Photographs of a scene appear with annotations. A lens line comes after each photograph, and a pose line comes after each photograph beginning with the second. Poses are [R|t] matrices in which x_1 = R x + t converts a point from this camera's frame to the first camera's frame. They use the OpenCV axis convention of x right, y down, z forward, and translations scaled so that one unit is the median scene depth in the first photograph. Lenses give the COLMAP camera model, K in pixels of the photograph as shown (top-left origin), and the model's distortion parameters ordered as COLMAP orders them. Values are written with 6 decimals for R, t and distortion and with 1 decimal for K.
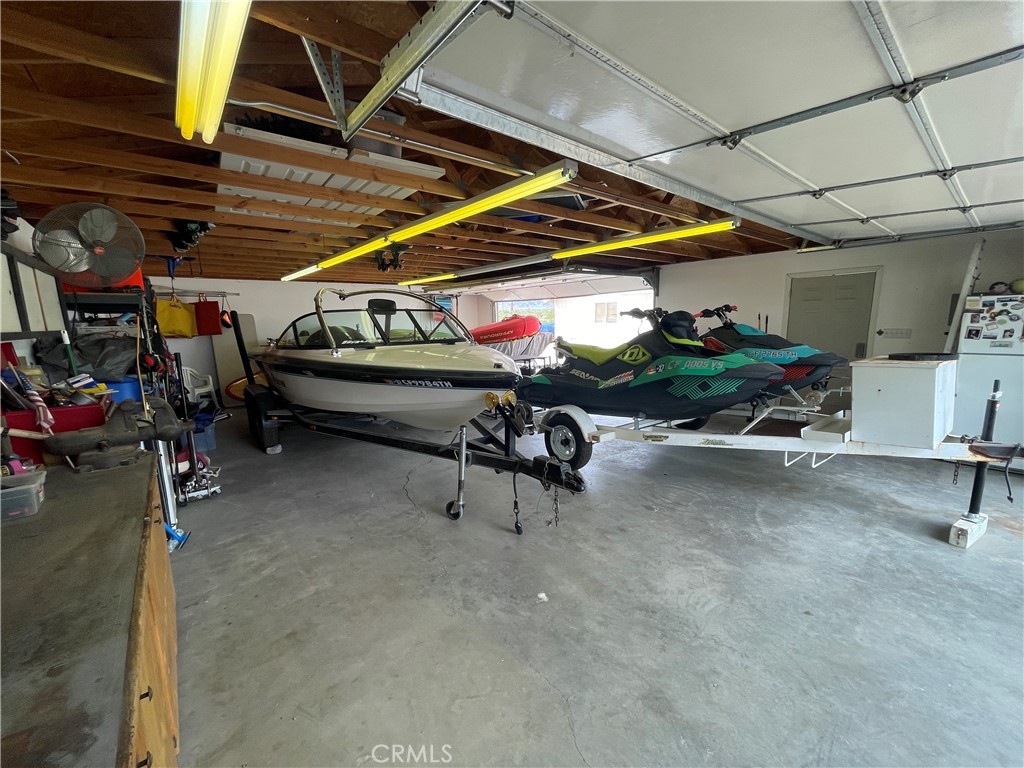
lens RADIAL K [[413.6, 0, 508.1], [0, 413.6, 388.0], [0, 0, 1]] dist [-0.000479, 0.000100]
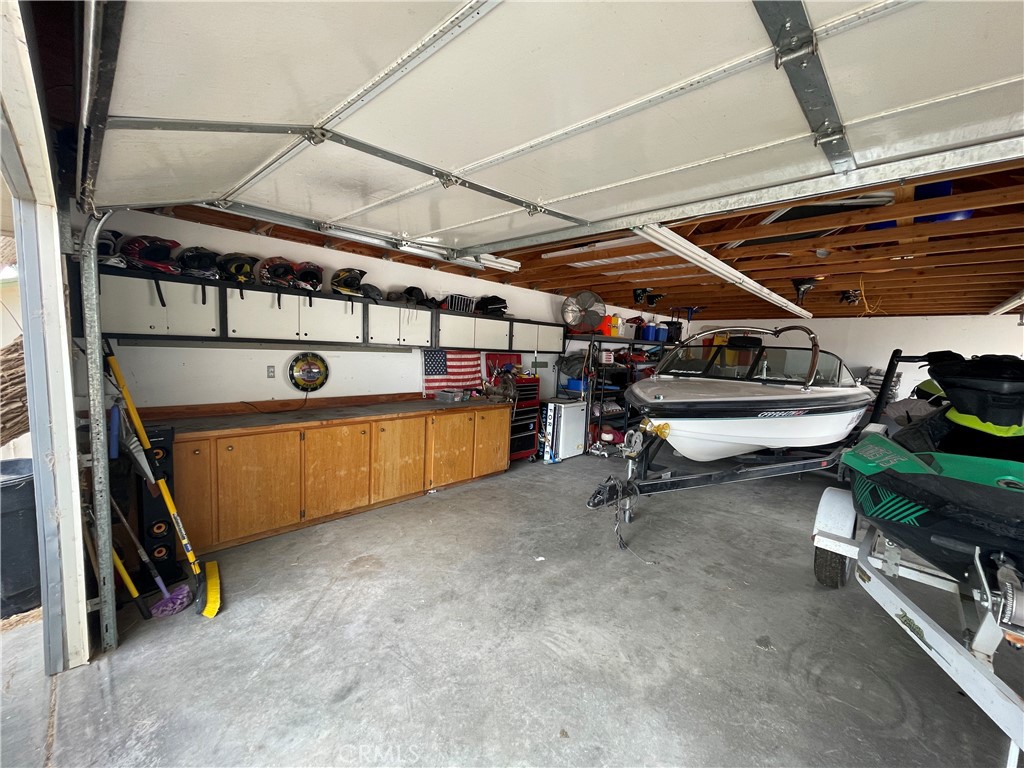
lens RADIAL K [[413.6, 0, 513.4], [0, 413.6, 387.1], [0, 0, 1]] dist [-0.000479, 0.000100]
pose [[0.116342, 0.116789, -0.986319, 0.967244], [-0.203632, 0.974772, 0.091402, -0.098179], [0.972110, 0.190212, 0.137189, 0.465604]]
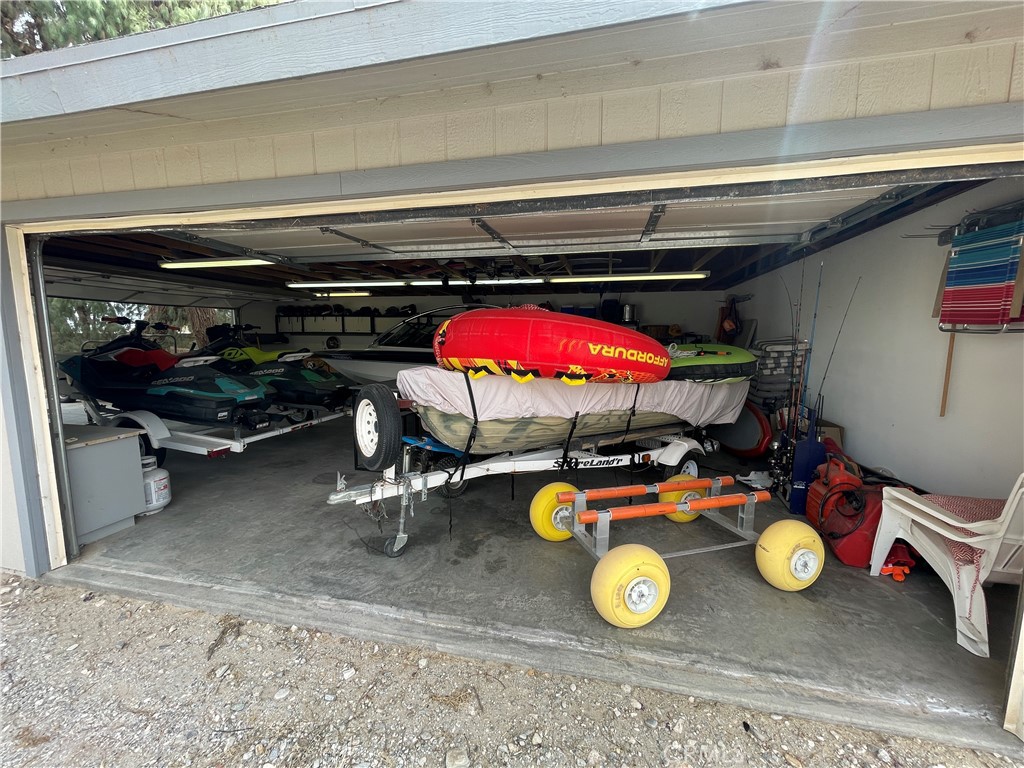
lens RADIAL K [[413.6, 0, 508.2], [0, 413.6, 385.7], [0, 0, 1]] dist [-0.000479, 0.000100]
pose [[-0.787543, 0.086152, -0.610208, 0.644530], [-0.089020, 0.963891, 0.250977, -0.544402], [0.609796, 0.251976, -0.751436, 3.502030]]
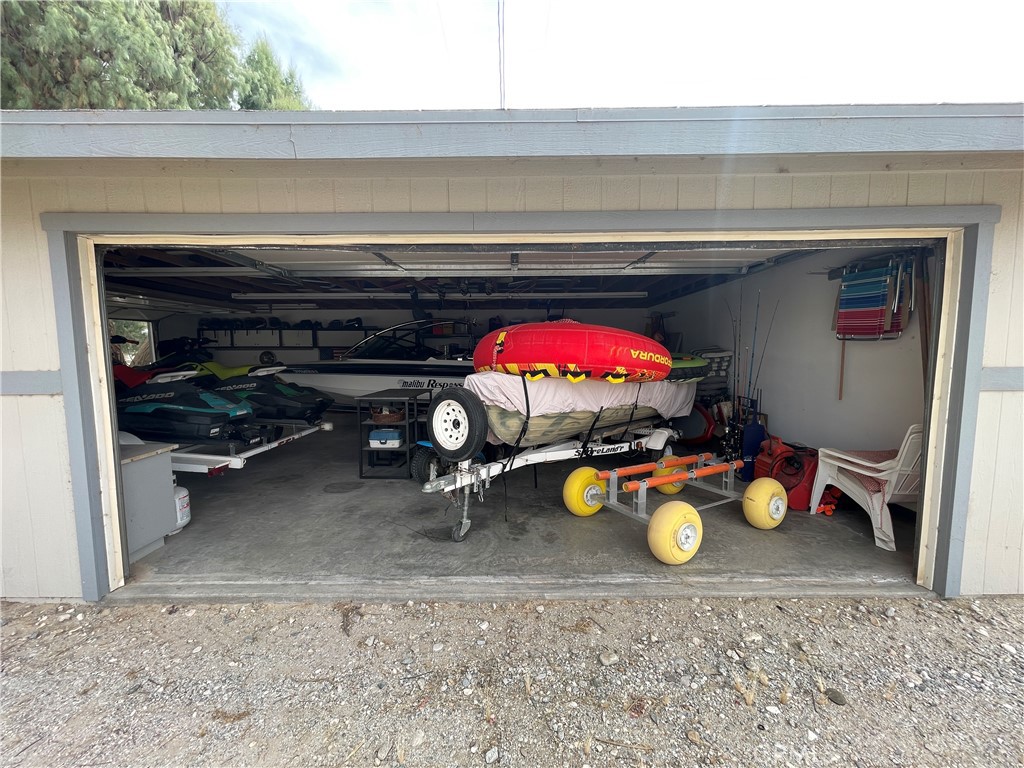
lens RADIAL K [[413.6, 0, 507.0], [0, 413.6, 385.8], [0, 0, 1]] dist [-0.000479, 0.000100]
pose [[-0.632537, 0.085786, -0.769764, 0.980451], [-0.107418, 0.974526, 0.196875, -0.521635], [0.767045, 0.207218, -0.607209, 3.397923]]
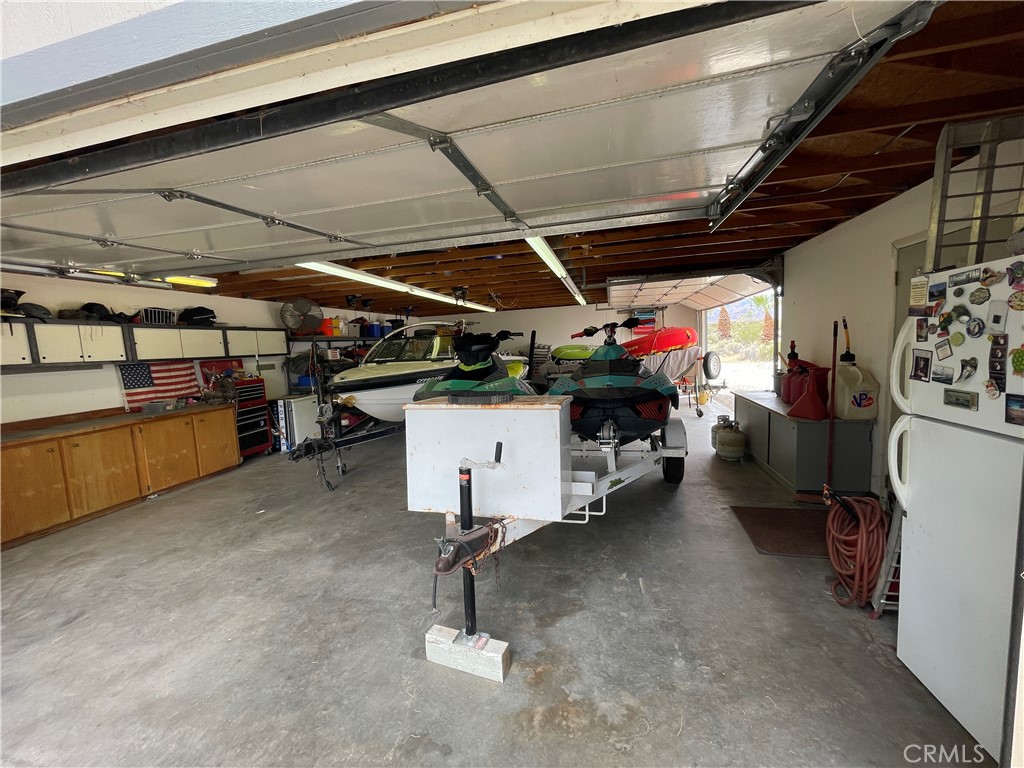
lens RADIAL K [[413.6, 0, 513.1], [0, 413.6, 388.4], [0, 0, 1]] dist [-0.000479, 0.000100]
pose [[0.603714, 0.074516, -0.793711, 1.509359], [-0.090389, 0.995600, 0.024718, -0.107299], [0.792060, 0.056821, 0.607793, 0.557902]]
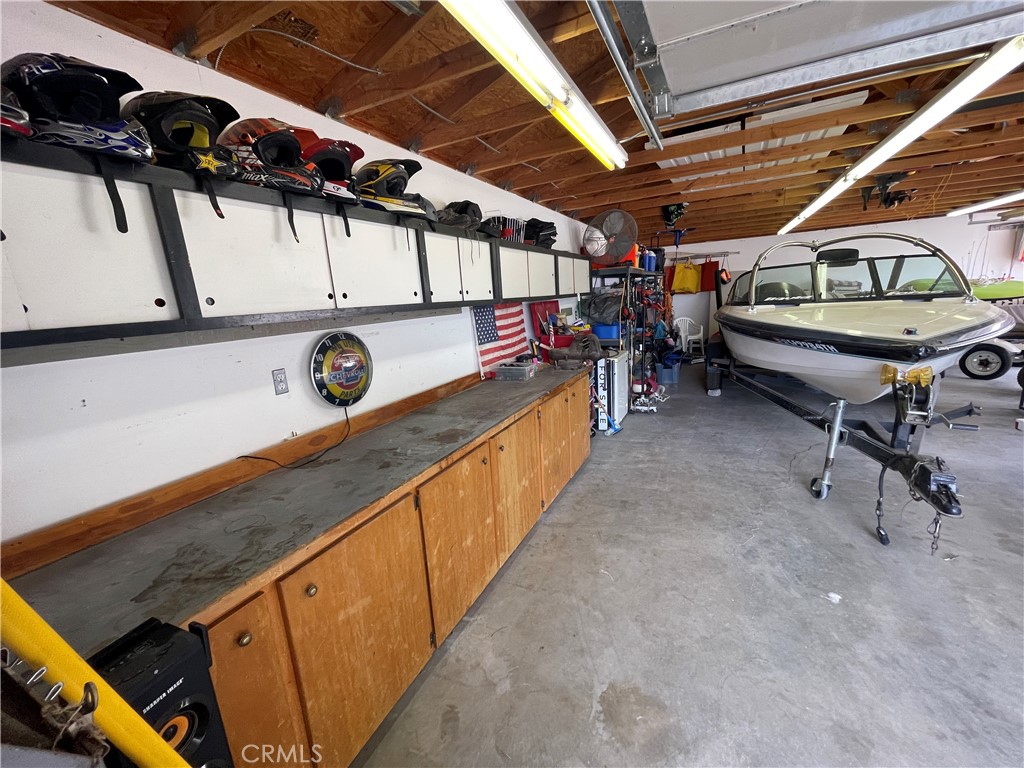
lens RADIAL K [[413.6, 0, 512.5], [0, 413.6, 387.3], [0, 0, 1]] dist [-0.000479, 0.000100]
pose [[0.408992, 0.192041, -0.892102, 0.368719], [-0.093982, 0.981271, 0.168149, -0.011531], [0.907685, 0.015069, 0.419381, 0.005203]]
